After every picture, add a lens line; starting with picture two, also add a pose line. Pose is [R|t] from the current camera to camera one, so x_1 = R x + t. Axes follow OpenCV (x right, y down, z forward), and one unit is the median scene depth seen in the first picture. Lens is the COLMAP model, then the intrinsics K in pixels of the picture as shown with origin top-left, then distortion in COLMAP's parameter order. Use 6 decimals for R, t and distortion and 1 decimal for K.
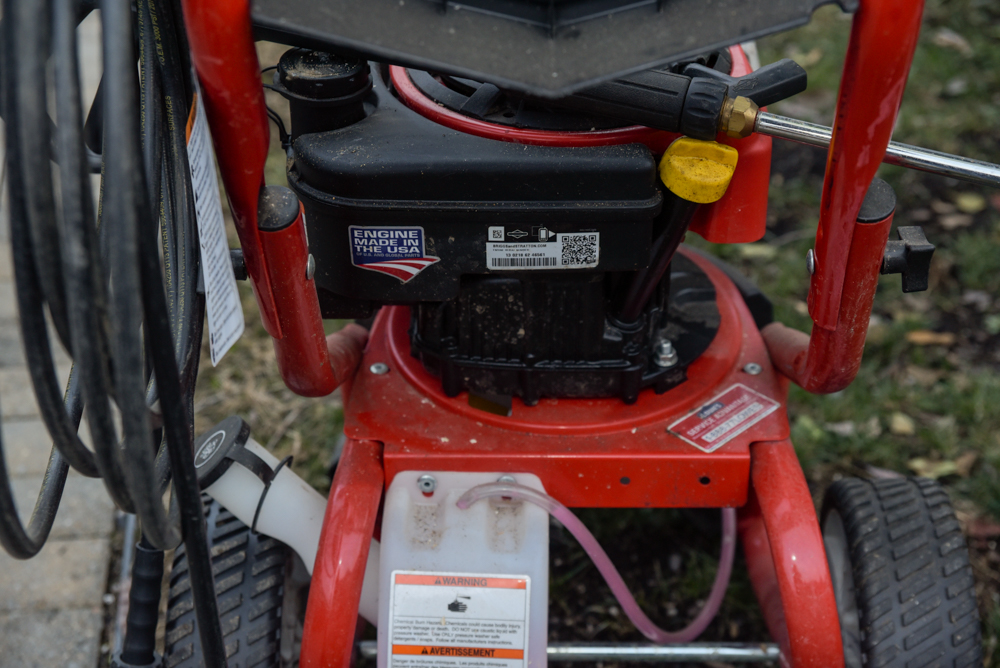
lens RADIAL K [[1712.8, 0, 500.0], [0, 1712.8, 334.0], [0, 0, 1]] dist [0.131257, 0.121568]
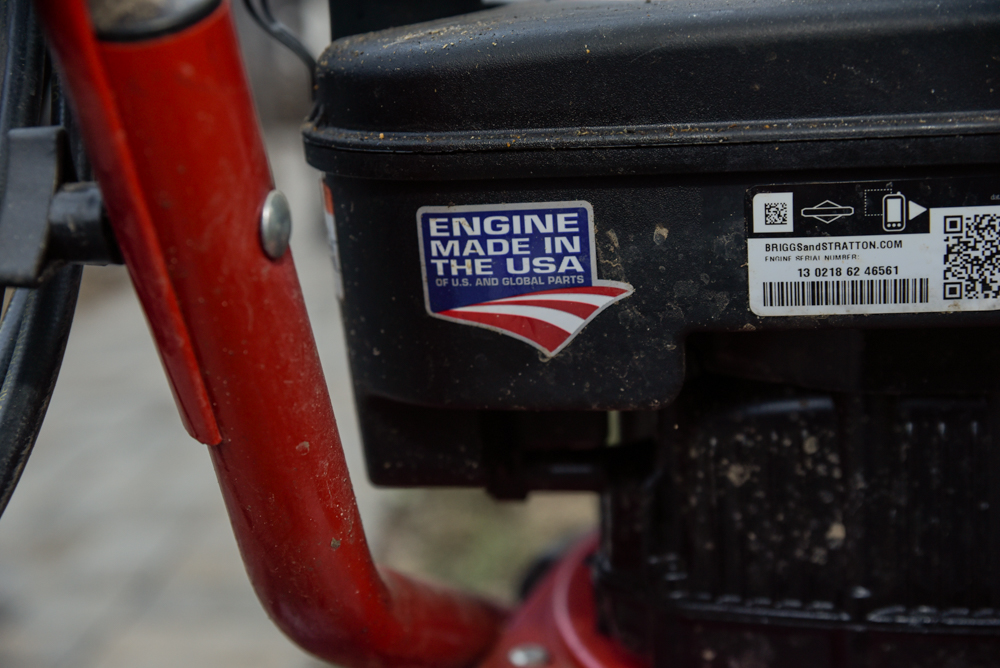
lens RADIAL K [[1592.9, 0, 500.0], [0, 1592.9, 334.0], [0, 0, 1]] dist [0.031762, -0.027102]
pose [[0.983458, -0.004468, -0.181079, 0.002258], [-0.054164, 0.946702, -0.317526, 0.082213], [0.172846, 0.322081, 0.930800, 0.599102]]
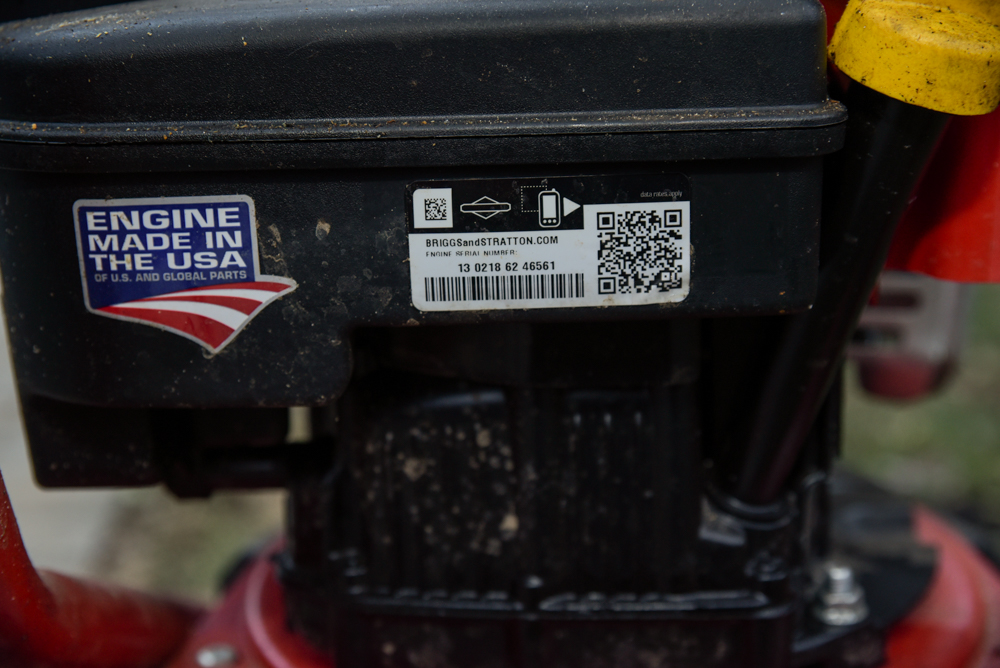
lens RADIAL K [[1592.9, 0, 500.0], [0, 1592.9, 334.0], [0, 0, 1]] dist [0.031762, -0.027102]
pose [[0.999483, -0.010596, -0.030351, 0.022593], [0.000401, 0.948150, -0.317823, 0.080854], [0.032145, 0.317647, 0.947664, 0.602350]]
